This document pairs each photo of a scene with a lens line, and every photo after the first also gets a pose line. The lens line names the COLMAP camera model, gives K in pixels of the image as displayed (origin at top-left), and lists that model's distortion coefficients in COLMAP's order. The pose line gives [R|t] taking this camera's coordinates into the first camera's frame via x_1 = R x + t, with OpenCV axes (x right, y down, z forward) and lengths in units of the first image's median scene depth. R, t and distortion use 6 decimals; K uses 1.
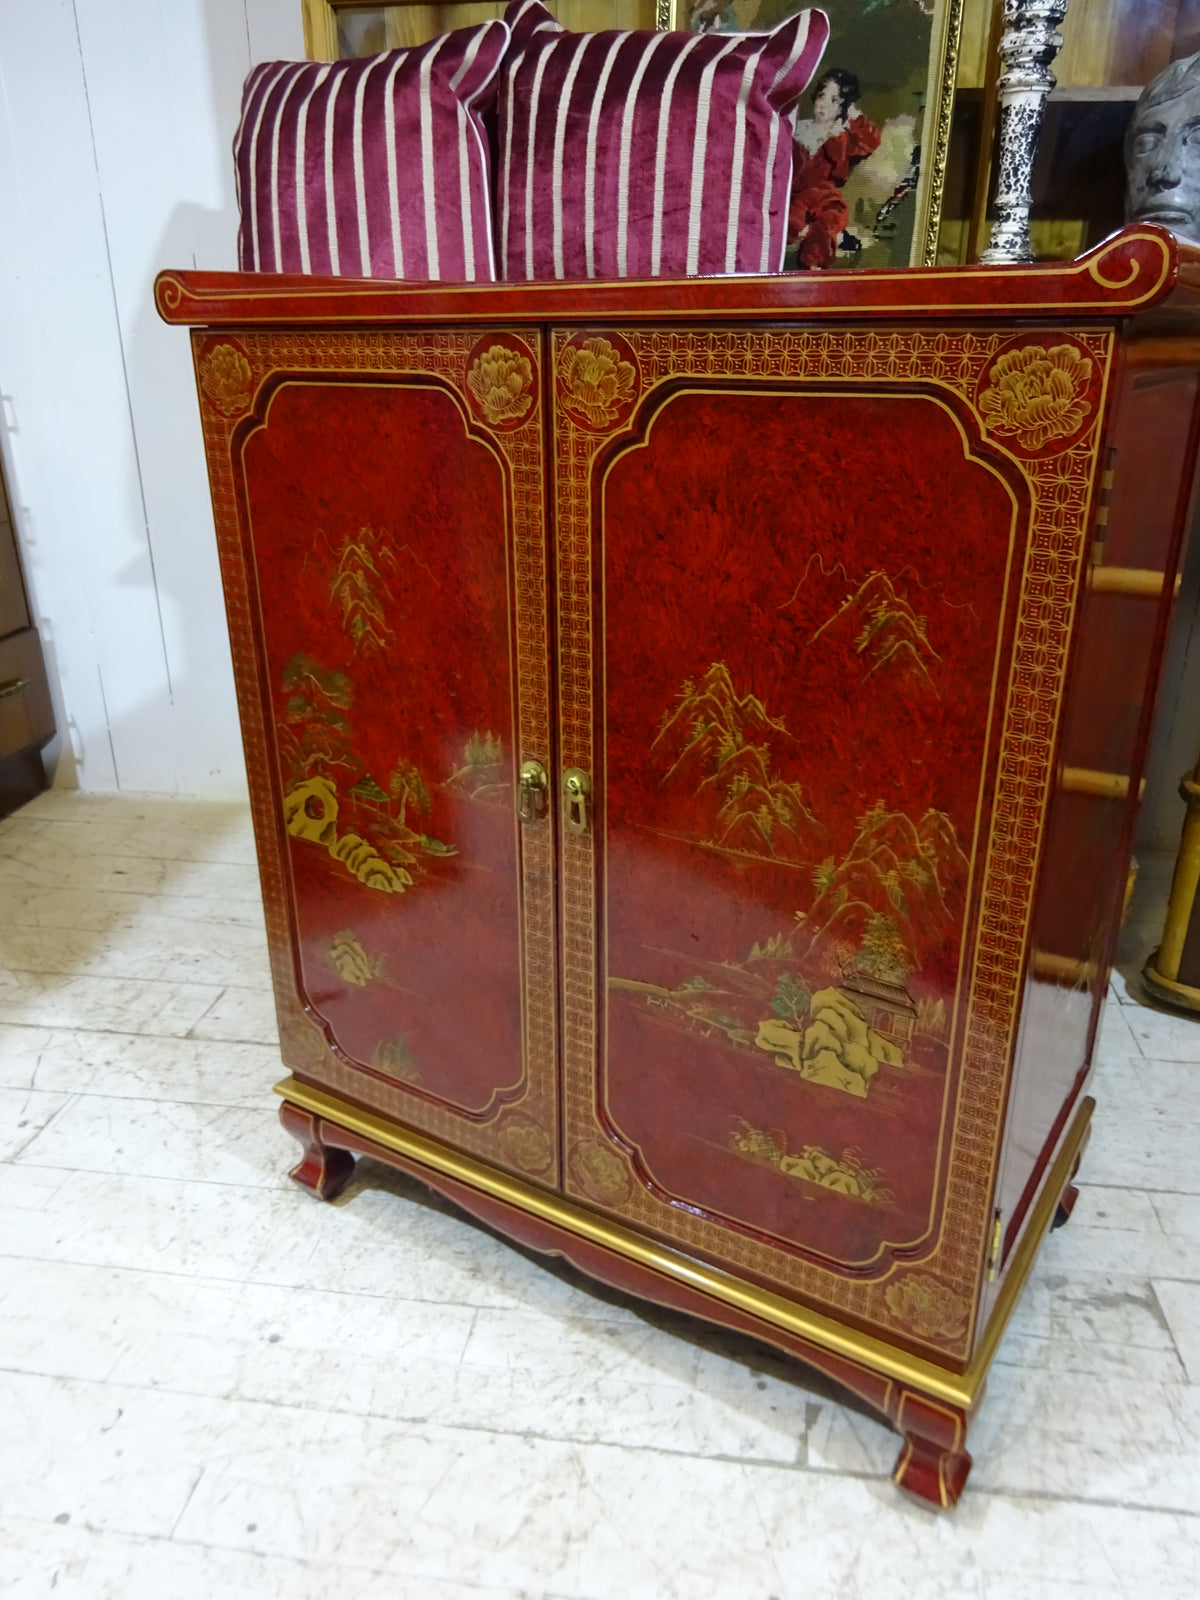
lens RADIAL K [[1178.8, 0, 597.9], [0, 1178.8, 804.3], [0, 0, 1]] dist [0.006888, -0.010401]
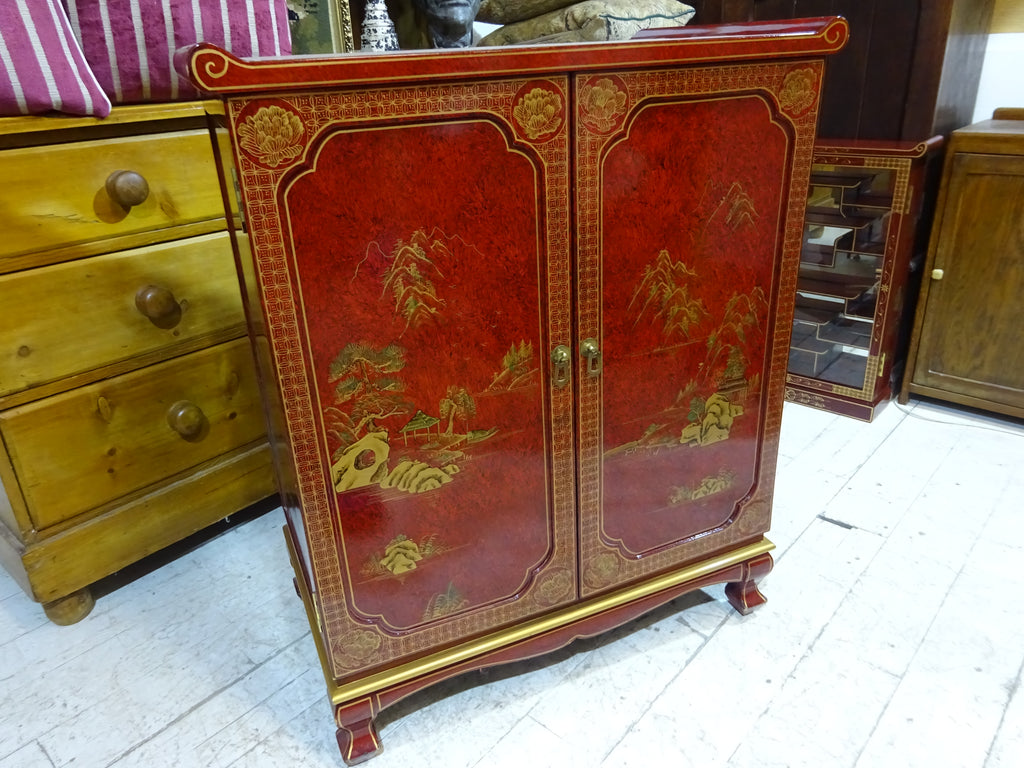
lens RADIAL K [[754.4, 0, 512.7], [0, 754.4, 386.1], [0, 0, 1]] dist [0.006888, -0.010401]
pose [[0.548912, -0.361643, 0.753598, -0.873463], [0.347394, 0.918713, 0.187841, -0.199005], [-0.760271, 0.158687, 0.629925, 0.404989]]
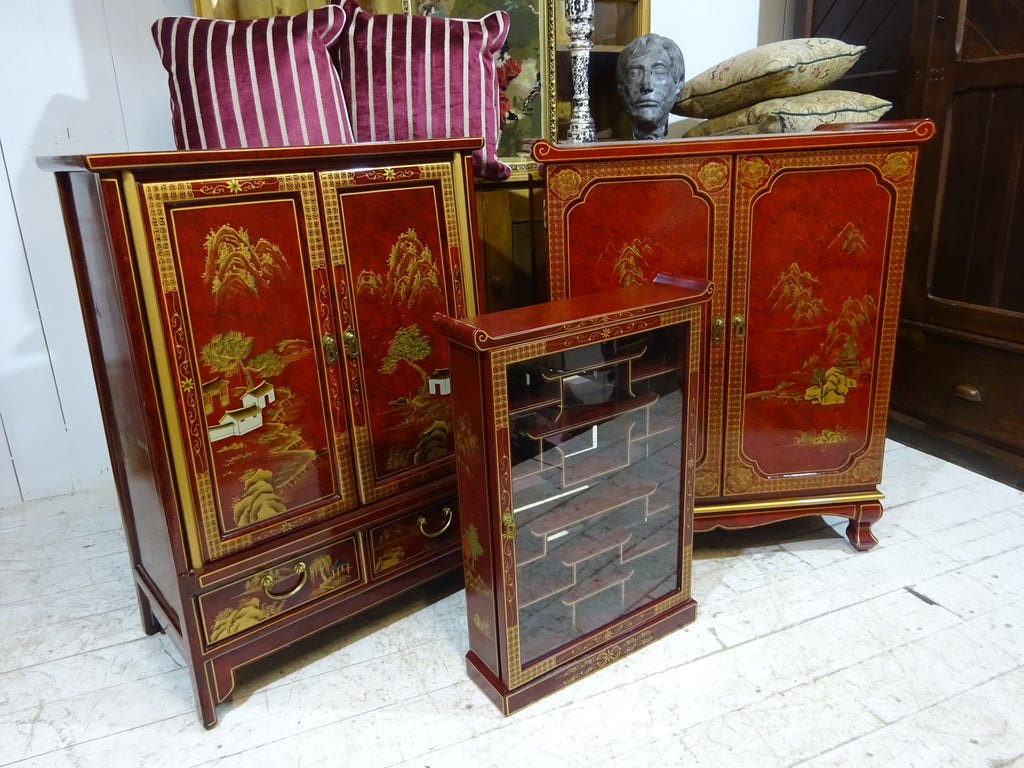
lens RADIAL K [[754.4, 0, 515.8], [0, 754.4, 393.3], [0, 0, 1]] dist [0.006888, -0.010401]
pose [[0.802812, -0.219904, 0.554197, -1.358786], [0.261997, 0.965063, 0.003404, 0.004271], [-0.535584, 0.142465, 0.832378, -0.123836]]
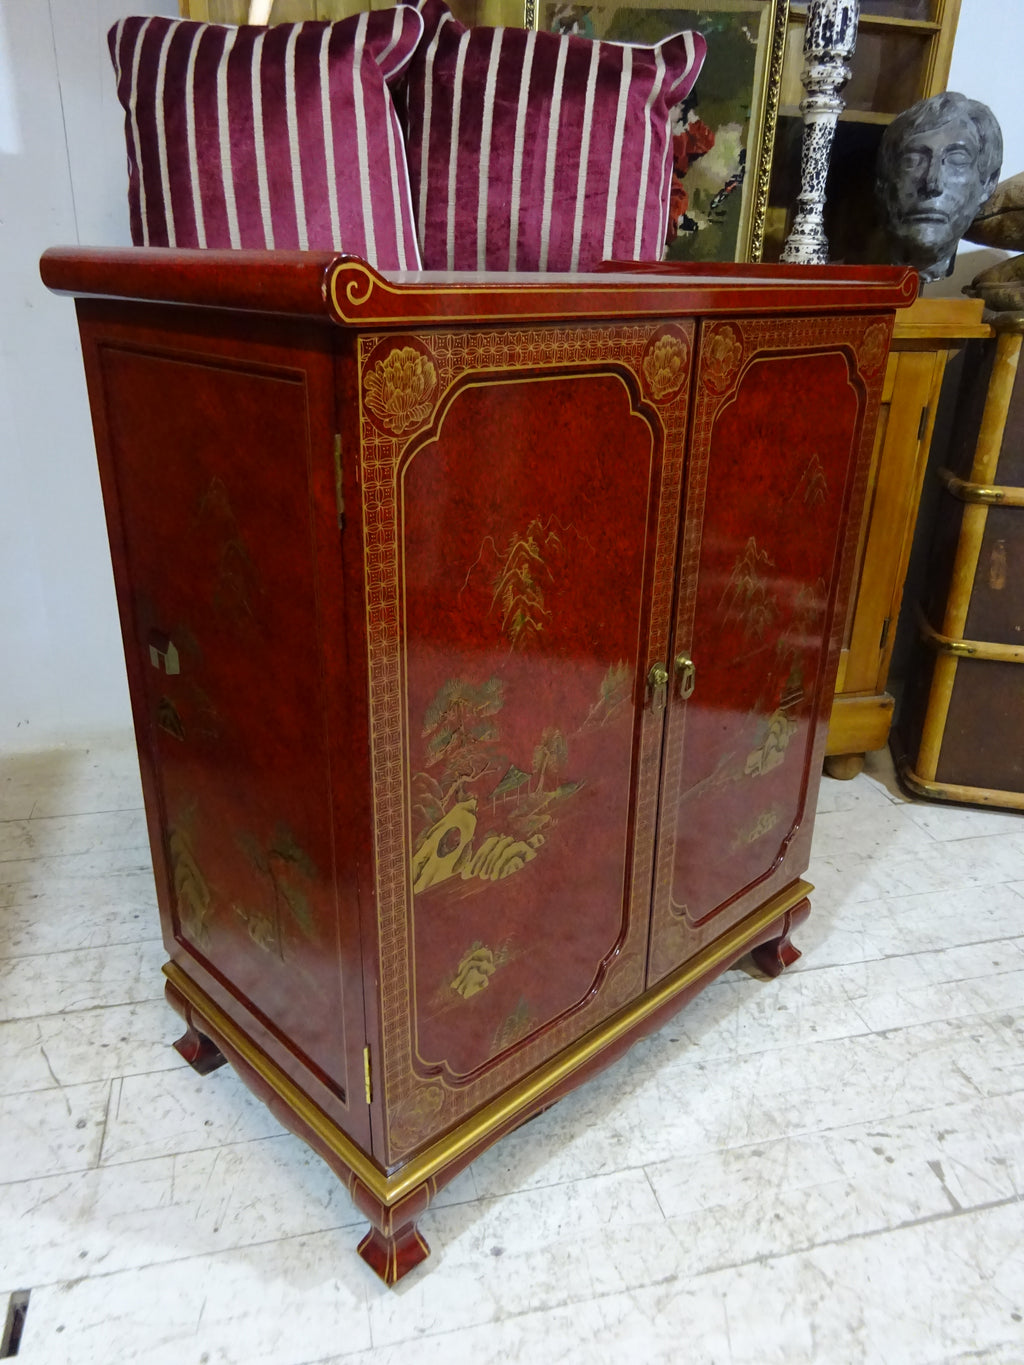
lens RADIAL K [[1005.7, 0, 514.5], [0, 1005.7, 685.4], [0, 0, 1]] dist [0.006888, -0.010401]
pose [[0.226161, -0.369169, 0.901424, -1.040780], [0.342330, 0.896494, 0.281262, -0.361008], [-0.911955, 0.244974, 0.329129, 0.783749]]
